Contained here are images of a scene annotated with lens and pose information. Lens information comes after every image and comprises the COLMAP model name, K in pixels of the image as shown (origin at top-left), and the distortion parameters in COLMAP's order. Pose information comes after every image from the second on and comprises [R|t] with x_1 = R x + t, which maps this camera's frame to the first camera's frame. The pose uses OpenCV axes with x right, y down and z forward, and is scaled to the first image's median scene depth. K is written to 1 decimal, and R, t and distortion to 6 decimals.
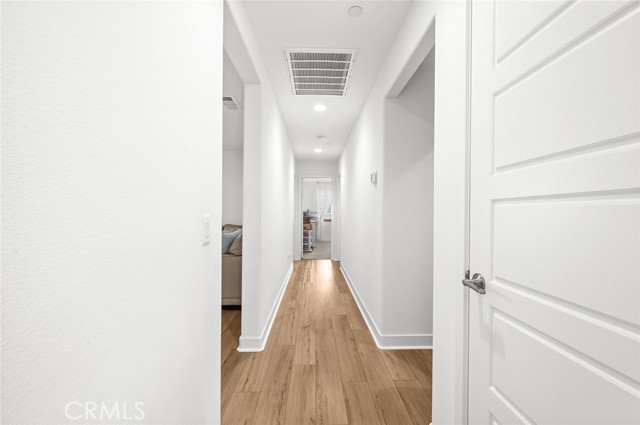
lens RADIAL K [[272.6, 0, 320.7], [0, 272.6, 212.7], [0, 0, 1]] dist [-0.000905, -0.000153]
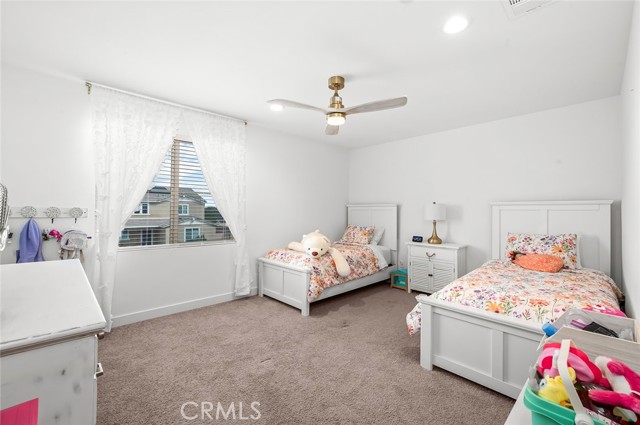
lens RADIAL K [[272.6, 0, 320.0], [0, 272.6, 211.4], [0, 0, 1]] dist [-0.000905, -0.000153]
pose [[0.738458, 0.000149, 0.674299, -0.020372], [0.001358, 0.999998, -0.001708, -0.001101], [-0.674298, 0.002177, 0.738456, 0.696647]]
